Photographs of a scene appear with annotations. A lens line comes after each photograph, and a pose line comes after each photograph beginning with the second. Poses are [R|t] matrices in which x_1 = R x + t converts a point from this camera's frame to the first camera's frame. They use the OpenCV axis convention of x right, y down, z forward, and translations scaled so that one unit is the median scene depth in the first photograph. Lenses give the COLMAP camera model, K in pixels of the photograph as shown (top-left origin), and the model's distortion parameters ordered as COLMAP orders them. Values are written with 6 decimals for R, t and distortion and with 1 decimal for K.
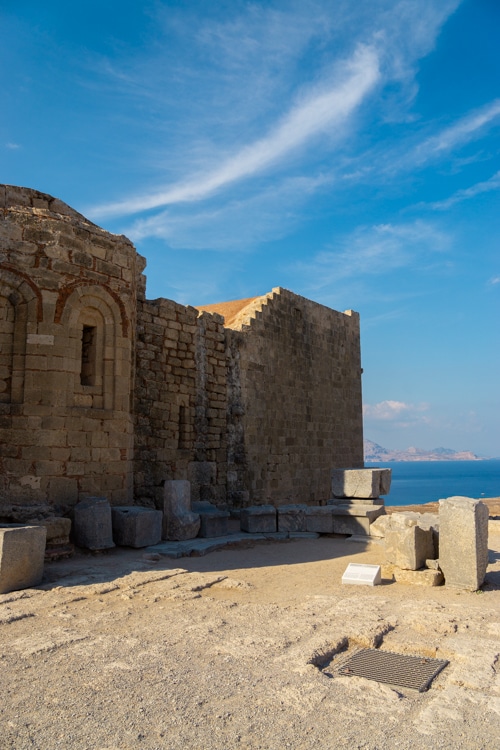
lens RADIAL K [[585.6, 0, 250.0], [0, 585.6, 375.0], [0, 0, 1]] dist [-0.007320, -0.001464]
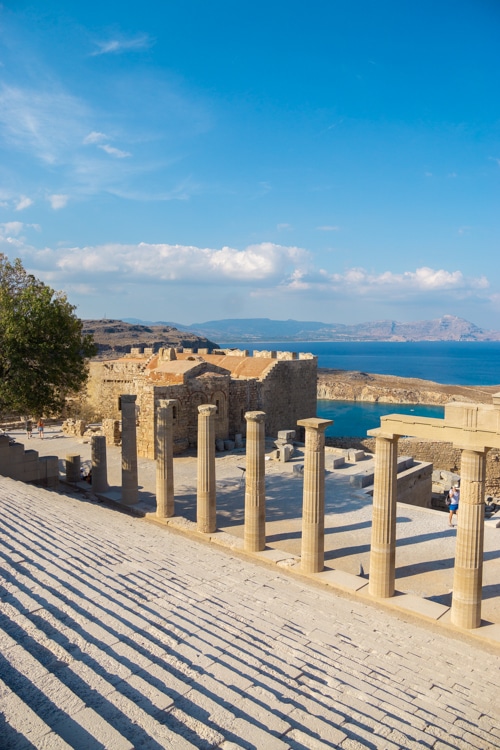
lens RADIAL K [[572.7, 0, 250.0], [0, 572.7, 375.0], [0, 0, 1]] dist [-0.151206, 0.124367]
pose [[0.983321, 0.024995, -0.180155, 0.648303], [0.015209, 0.975744, 0.218388, -1.067035], [0.181244, -0.217485, 0.959089, -2.679582]]
